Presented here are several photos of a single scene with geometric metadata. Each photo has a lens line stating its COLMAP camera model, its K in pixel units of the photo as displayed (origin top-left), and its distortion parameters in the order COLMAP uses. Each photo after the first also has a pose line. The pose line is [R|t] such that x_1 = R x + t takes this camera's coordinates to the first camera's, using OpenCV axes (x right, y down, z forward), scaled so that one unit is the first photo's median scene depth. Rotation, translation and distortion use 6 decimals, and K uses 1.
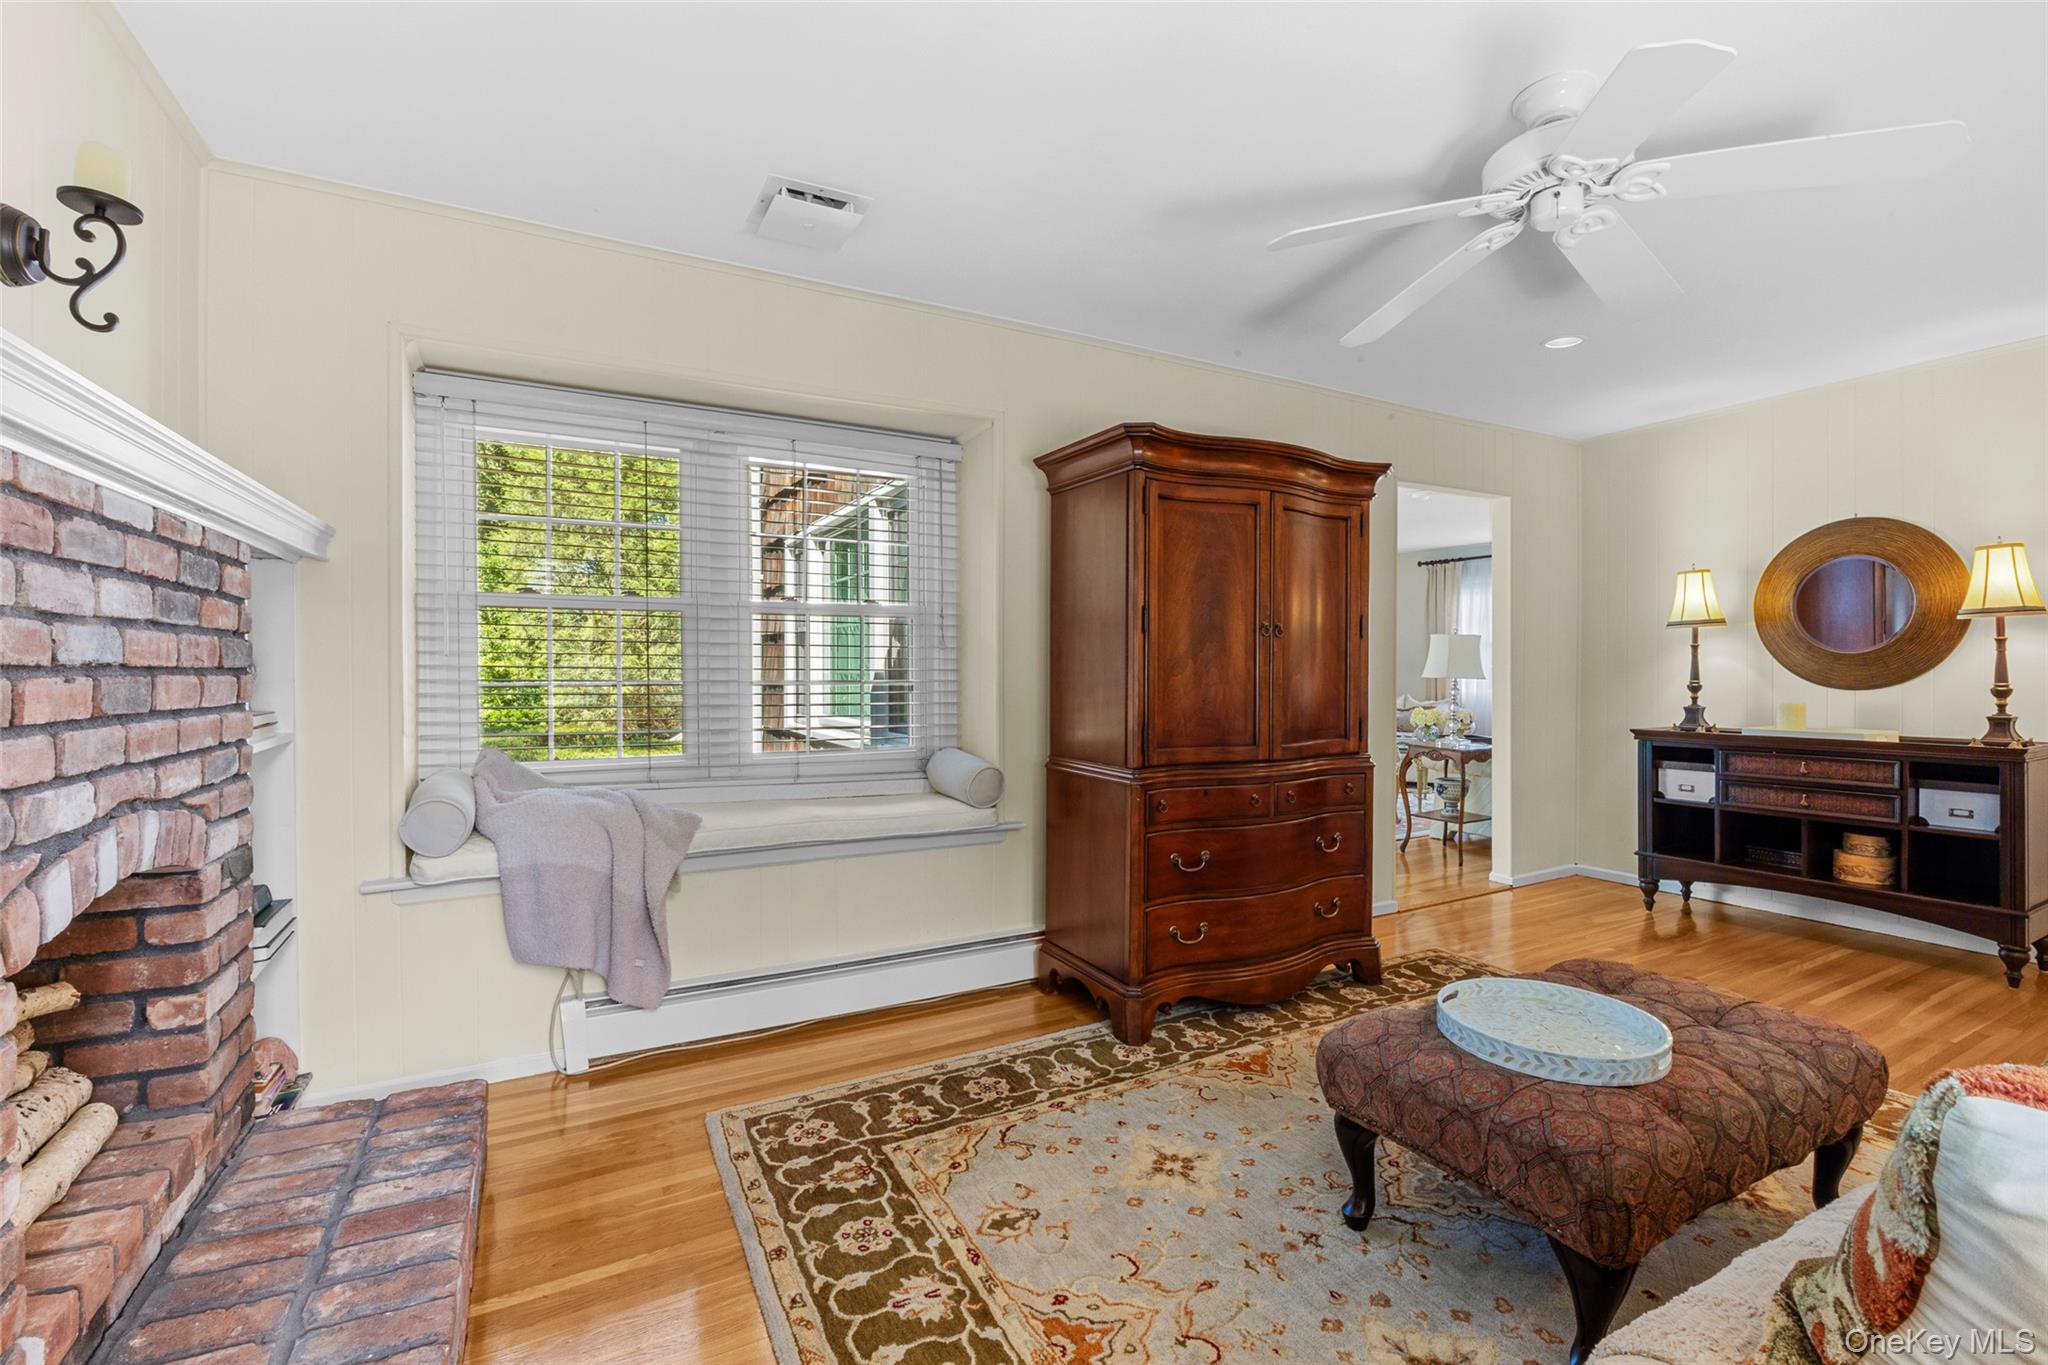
lens RADIAL K [[878.6, 0, 1024.0], [0, 878.6, 682.5], [0, 0, 1]] dist [0.000317, 0.000013]
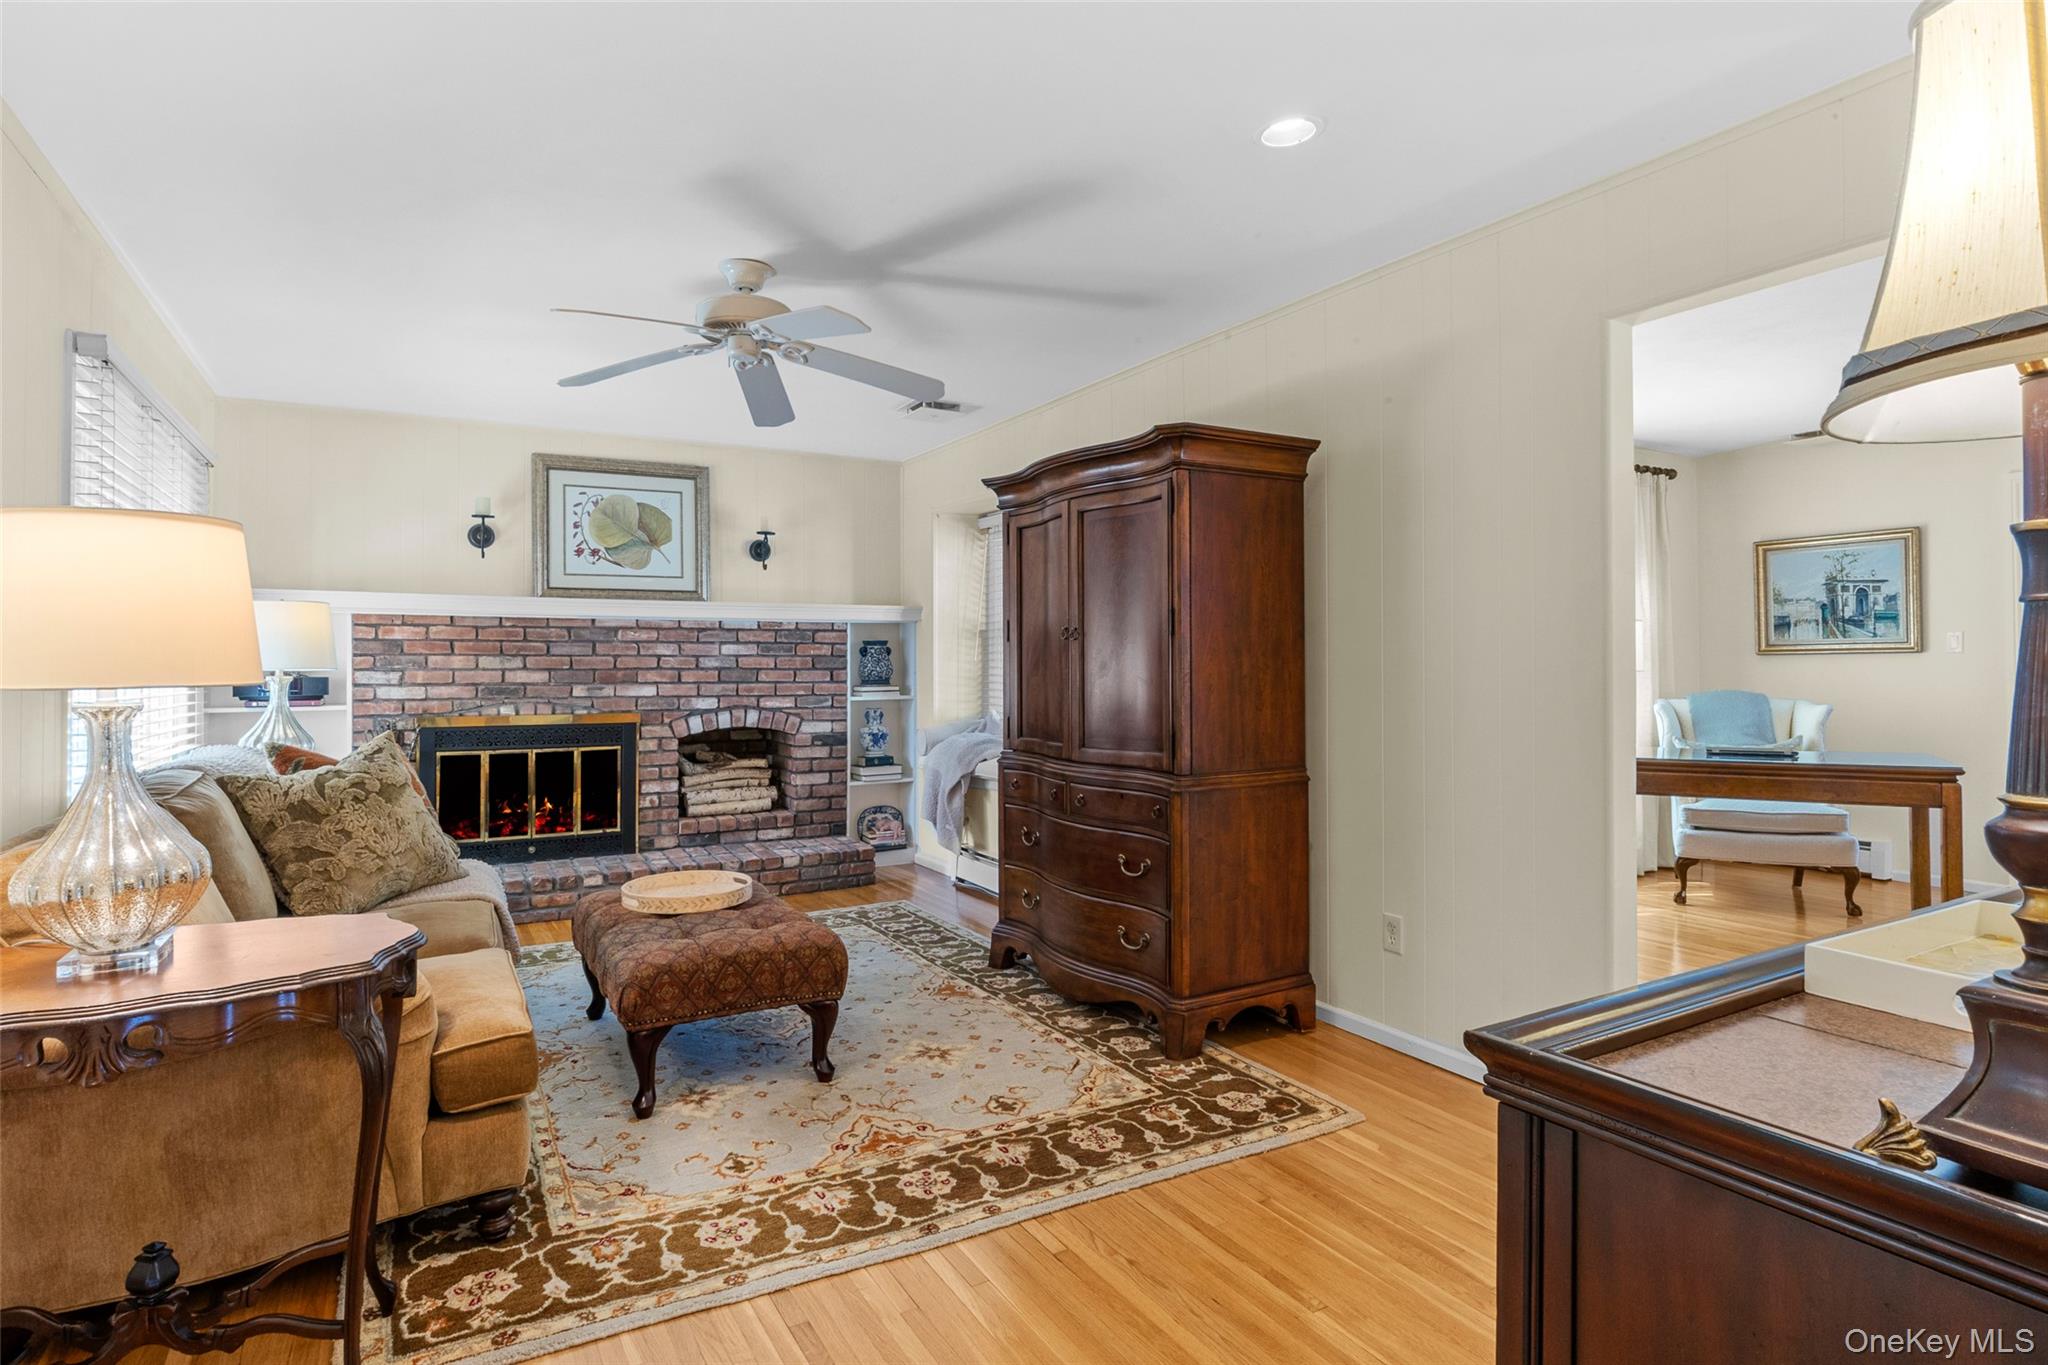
lens RADIAL K [[1059.7, 0, 1022.1], [0, 1059.7, 652.2], [0, 0, 1]] dist [0.009312, 0.000274]
pose [[0.026623, -0.006854, -0.999622, 1.541760], [-0.005005, 0.999963, -0.006989, -0.029145], [0.999633, 0.005190, 0.026588, 0.927223]]
